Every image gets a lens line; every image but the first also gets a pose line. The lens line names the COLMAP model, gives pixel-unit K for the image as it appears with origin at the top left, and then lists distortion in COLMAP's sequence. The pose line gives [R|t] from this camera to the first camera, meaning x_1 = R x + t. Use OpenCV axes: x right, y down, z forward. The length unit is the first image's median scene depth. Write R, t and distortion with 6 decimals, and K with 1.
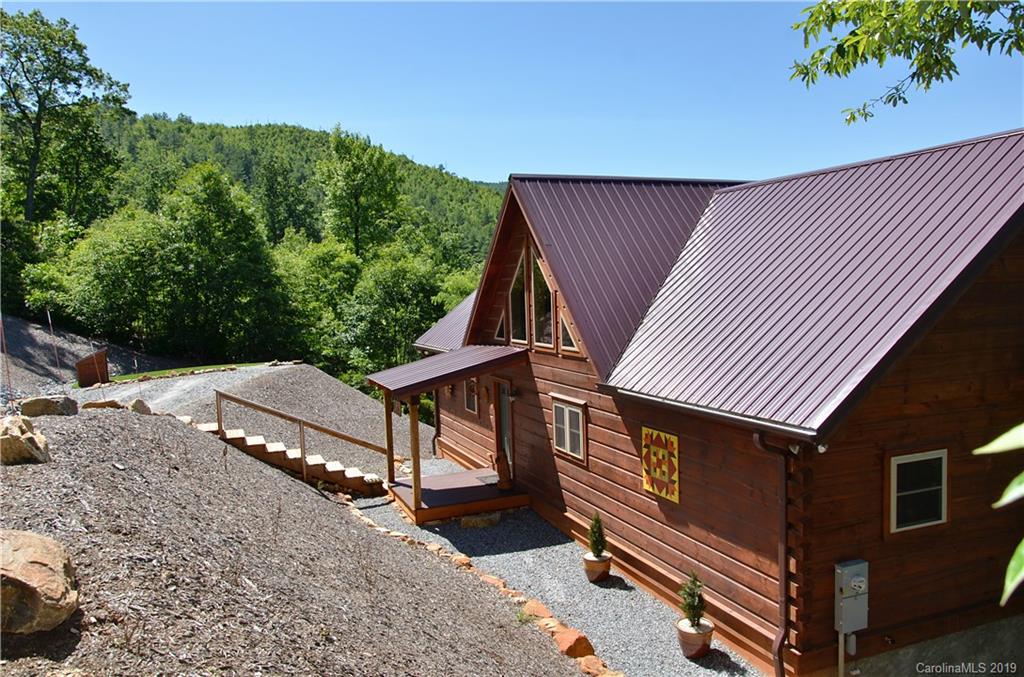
lens RADIAL K [[766.8, 0, 513.6], [0, 766.8, 340.5], [0, 0, 1]] dist [0.001836, 0.000277]
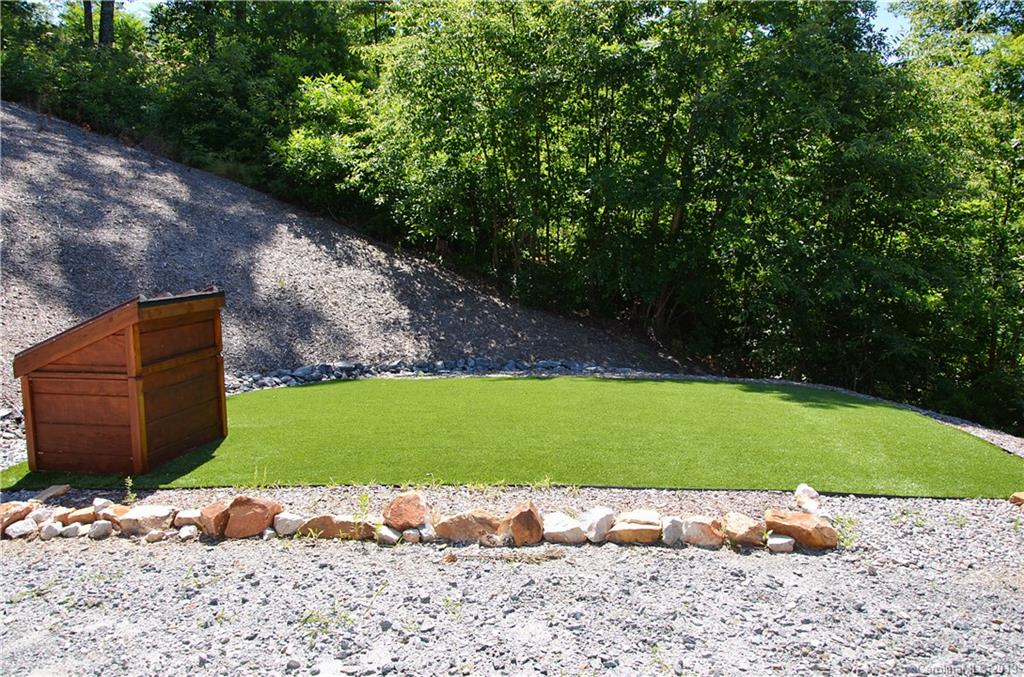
lens RADIAL K [[766.8, 0, 513.6], [0, 766.8, 340.5], [0, 0, 1]] dist [0.001836, 0.000277]
pose [[0.821487, 0.123714, -0.556646, -0.704149], [-0.076023, 0.991228, 0.108106, -0.015062], [0.565137, -0.046489, 0.823686, 1.796354]]
